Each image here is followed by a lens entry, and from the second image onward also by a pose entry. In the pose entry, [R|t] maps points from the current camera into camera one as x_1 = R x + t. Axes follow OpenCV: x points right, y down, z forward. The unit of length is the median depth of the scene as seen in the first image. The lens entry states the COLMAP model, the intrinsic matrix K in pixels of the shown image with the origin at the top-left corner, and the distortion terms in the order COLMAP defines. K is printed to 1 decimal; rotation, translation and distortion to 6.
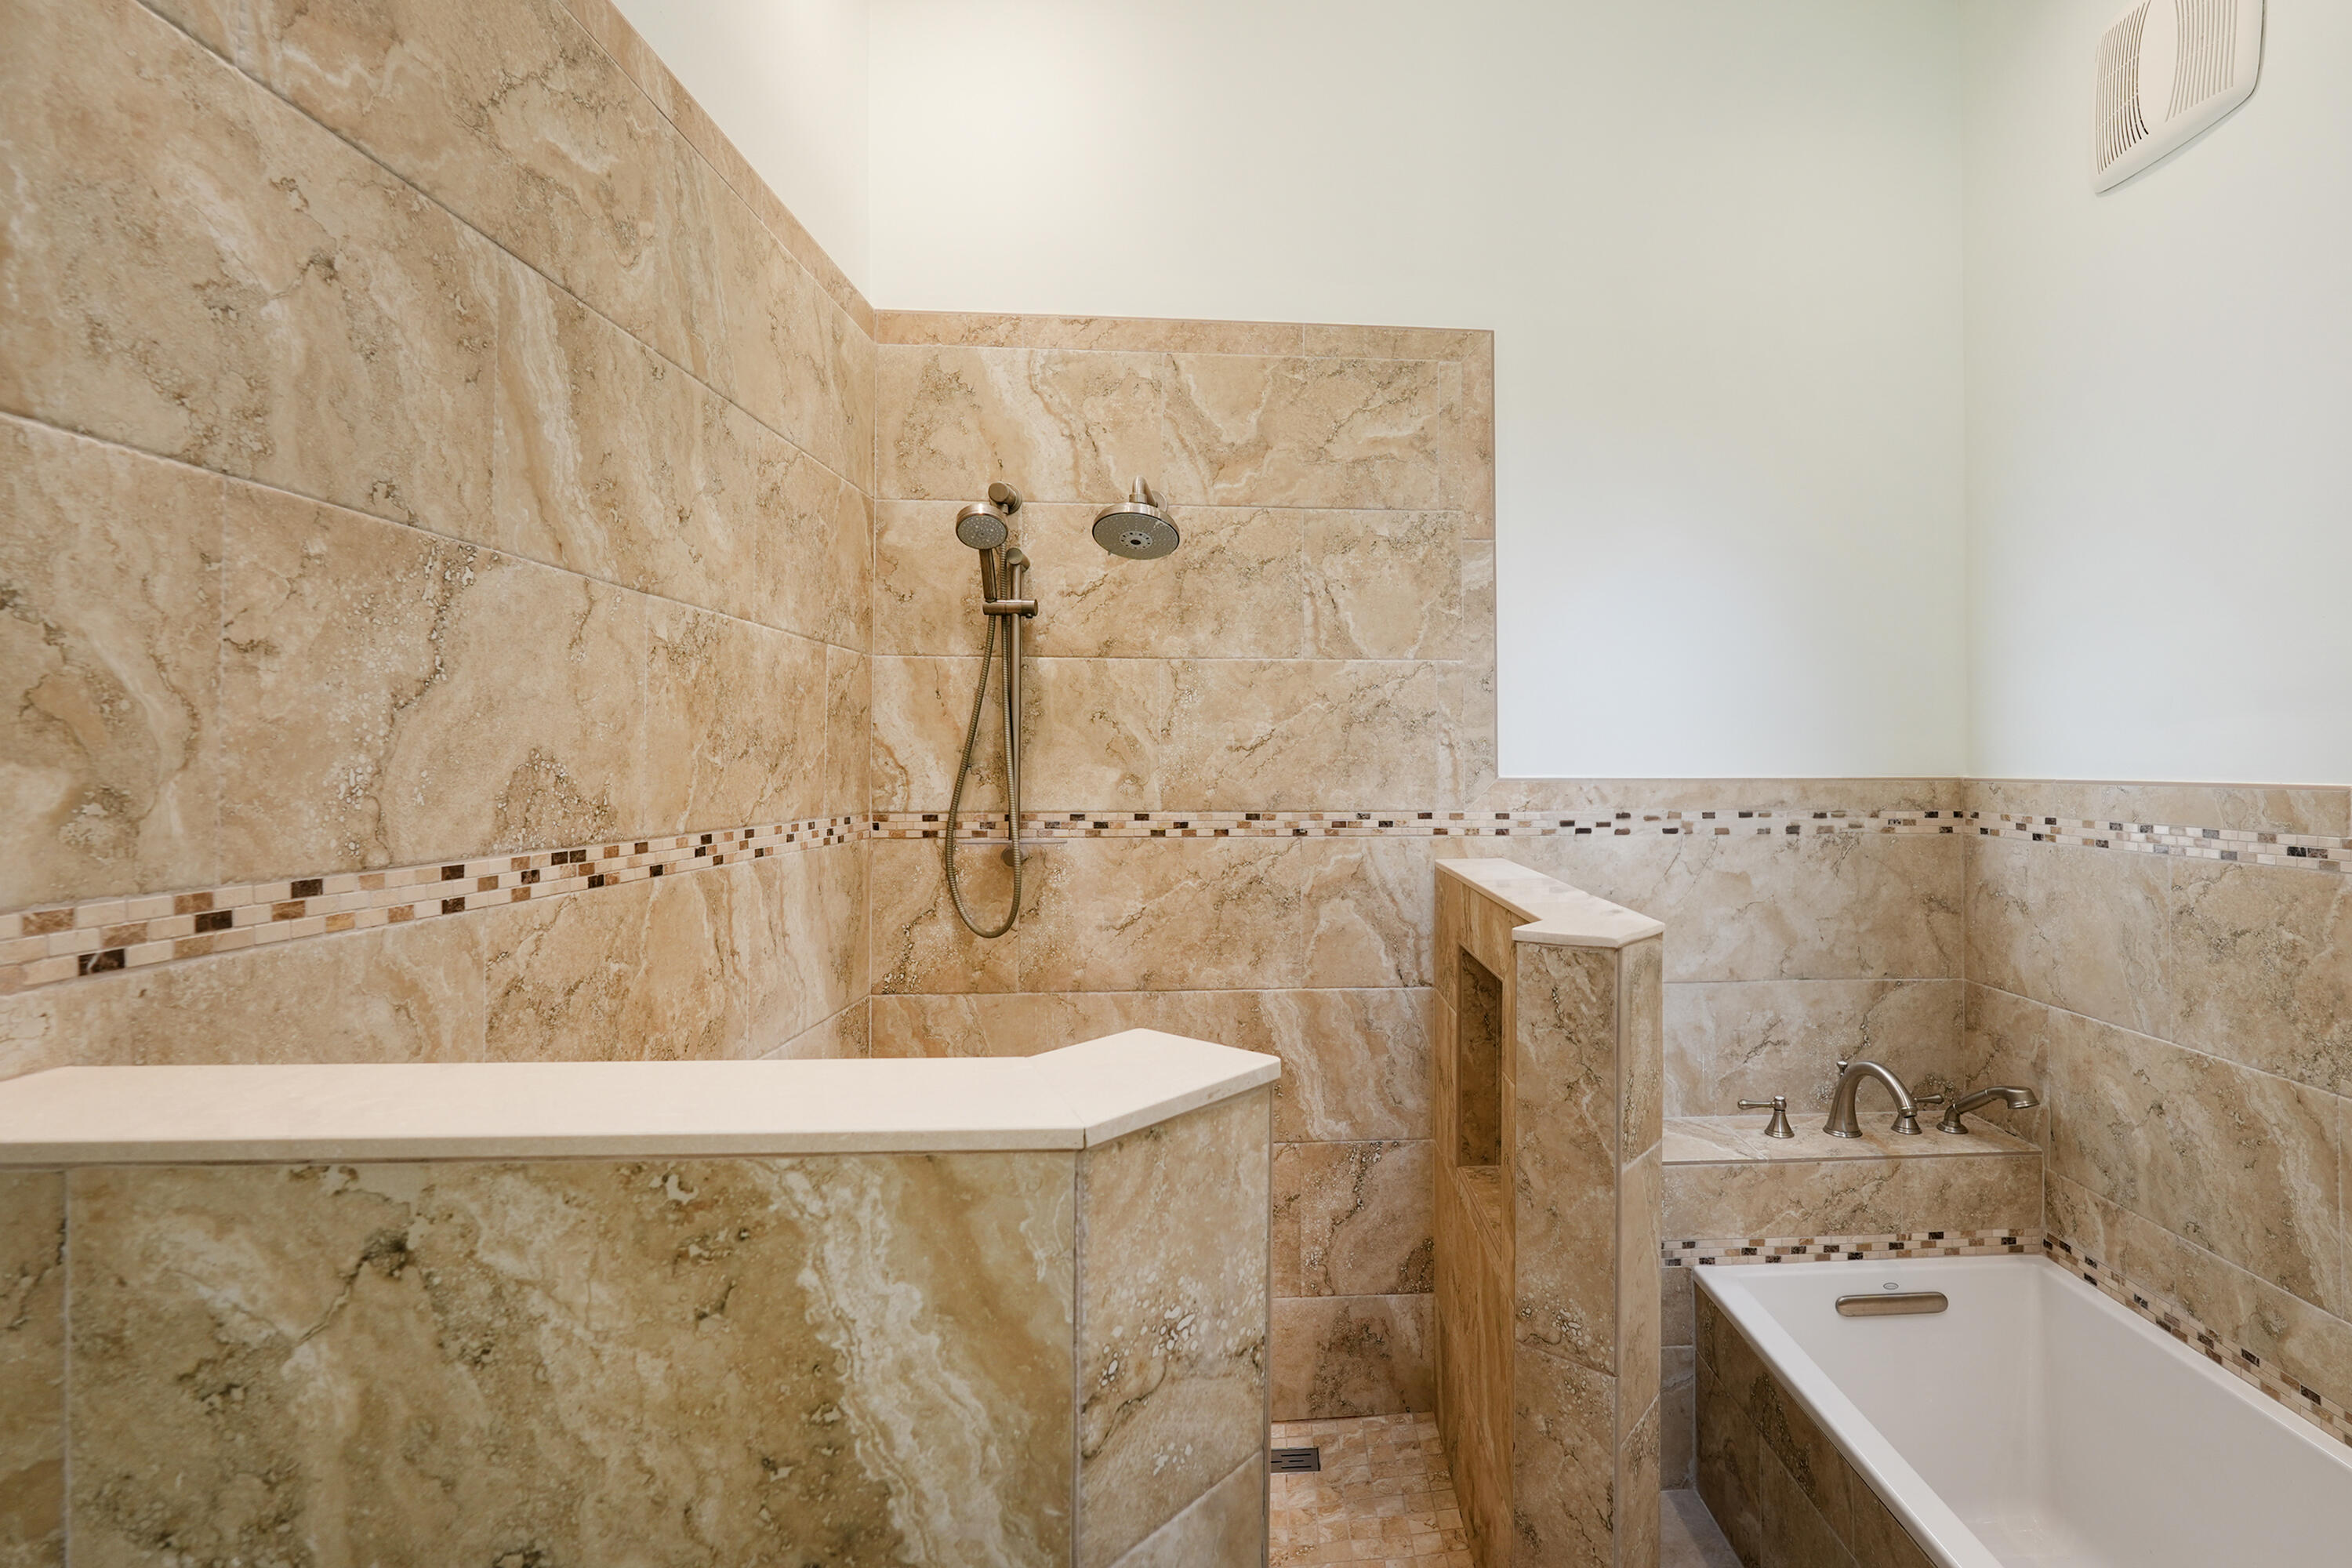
lens RADIAL K [[1021.5, 0, 1303.7], [0, 1021.5, 744.2], [0, 0, 1]] dist [0.000929, -0.000979]
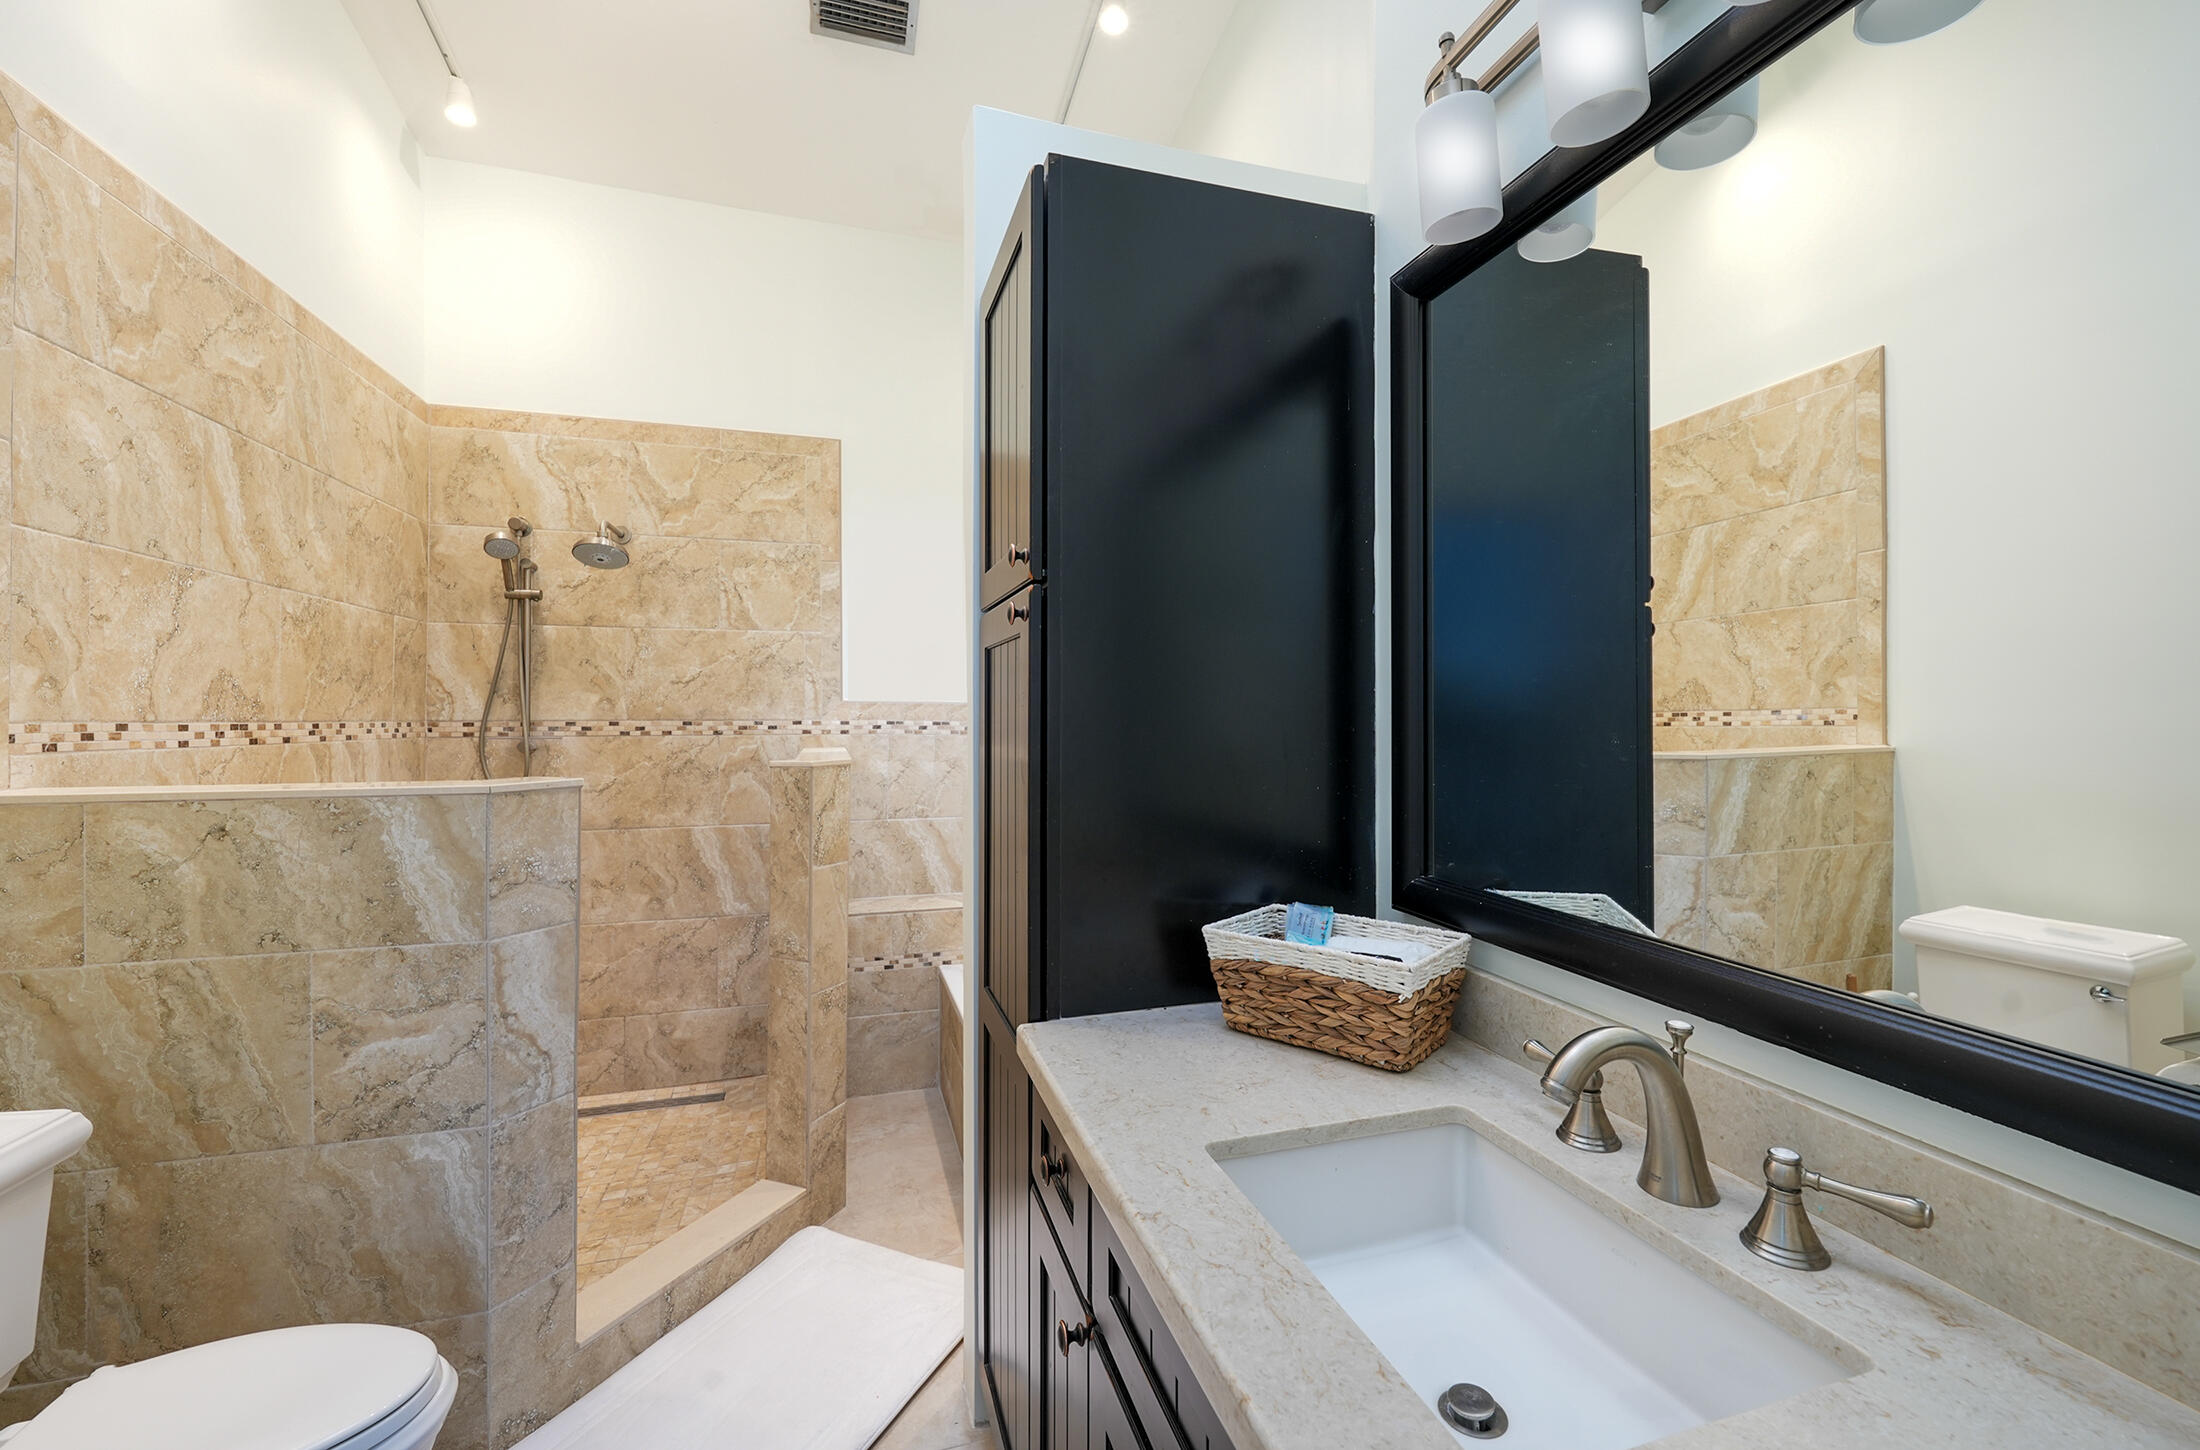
lens RADIAL K [[897.7, 0, 1092.7], [0, 897.7, 705.9], [0, 0, 1]] dist [0.000863, -0.000580]
pose [[0.975516, -0.000622, 0.219930, 0.383111], [-0.000010, 0.999996, 0.002873, 0.053391], [-0.219931, -0.002805, 0.975512, -0.807041]]
